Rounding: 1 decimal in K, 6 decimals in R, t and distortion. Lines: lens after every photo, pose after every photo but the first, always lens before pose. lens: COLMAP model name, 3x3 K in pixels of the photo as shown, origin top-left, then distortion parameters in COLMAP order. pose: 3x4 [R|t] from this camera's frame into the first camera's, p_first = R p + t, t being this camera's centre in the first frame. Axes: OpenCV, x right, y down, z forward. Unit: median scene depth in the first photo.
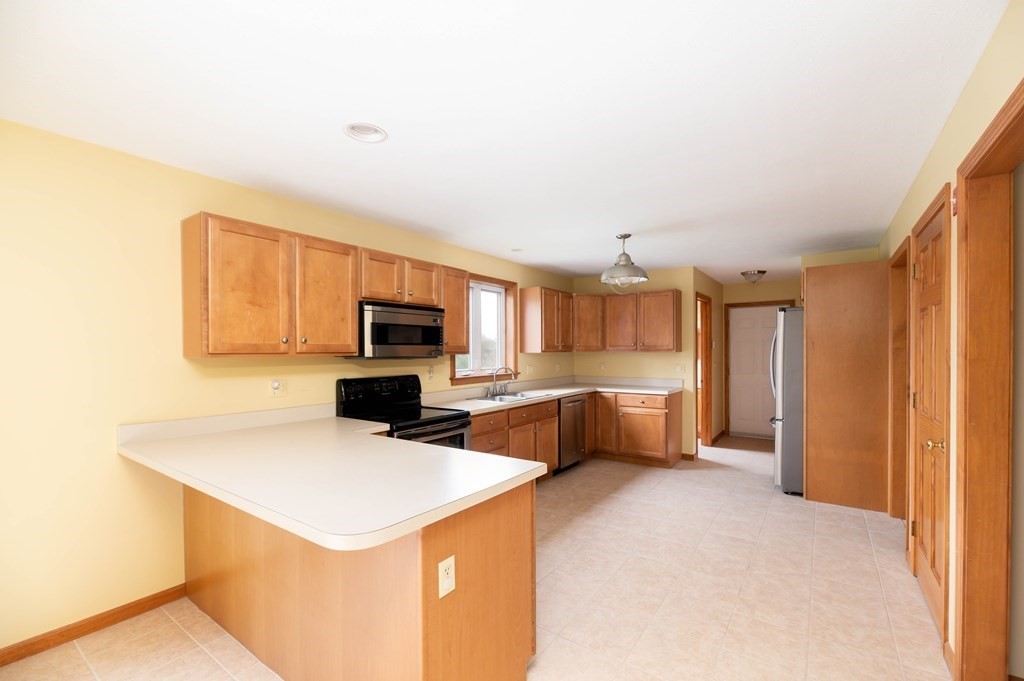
lens RADIAL K [[427.1, 0, 537.9], [0, 427.1, 352.5], [0, 0, 1]] dist [-0.000865, -0.000255]
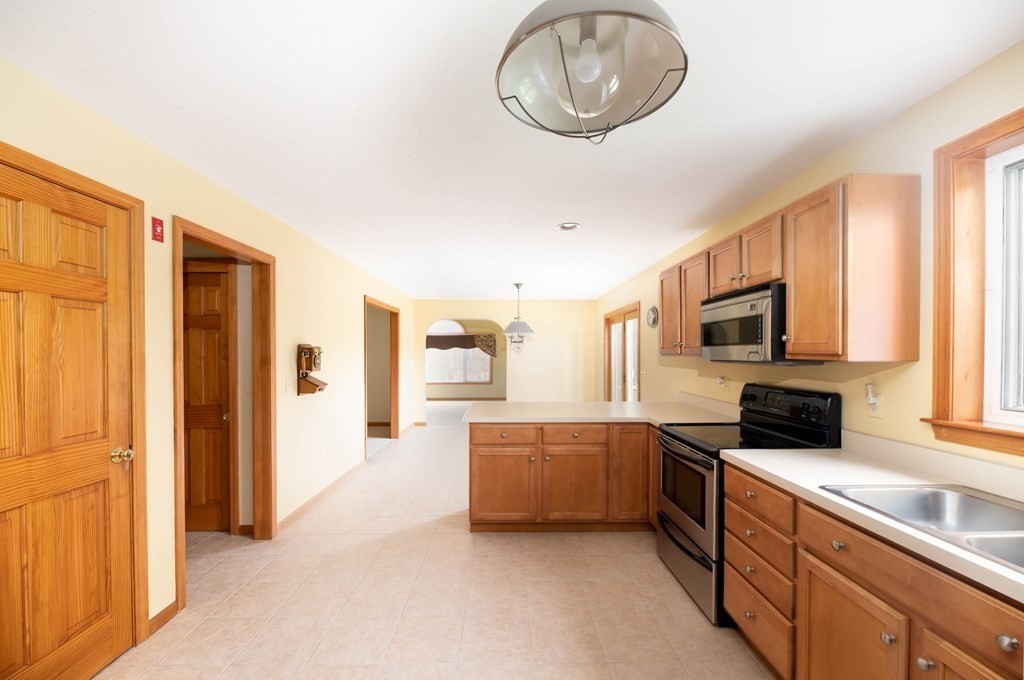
lens RADIAL K [[412.4, 0, 508.9], [0, 412.4, 354.2], [0, 0, 1]] dist [-0.001421, -0.000237]
pose [[-0.821477, 0.006487, -0.570205, 0.488208], [0.002958, 0.999970, 0.007115, -0.008797], [0.570234, 0.004158, -0.821472, 1.474297]]
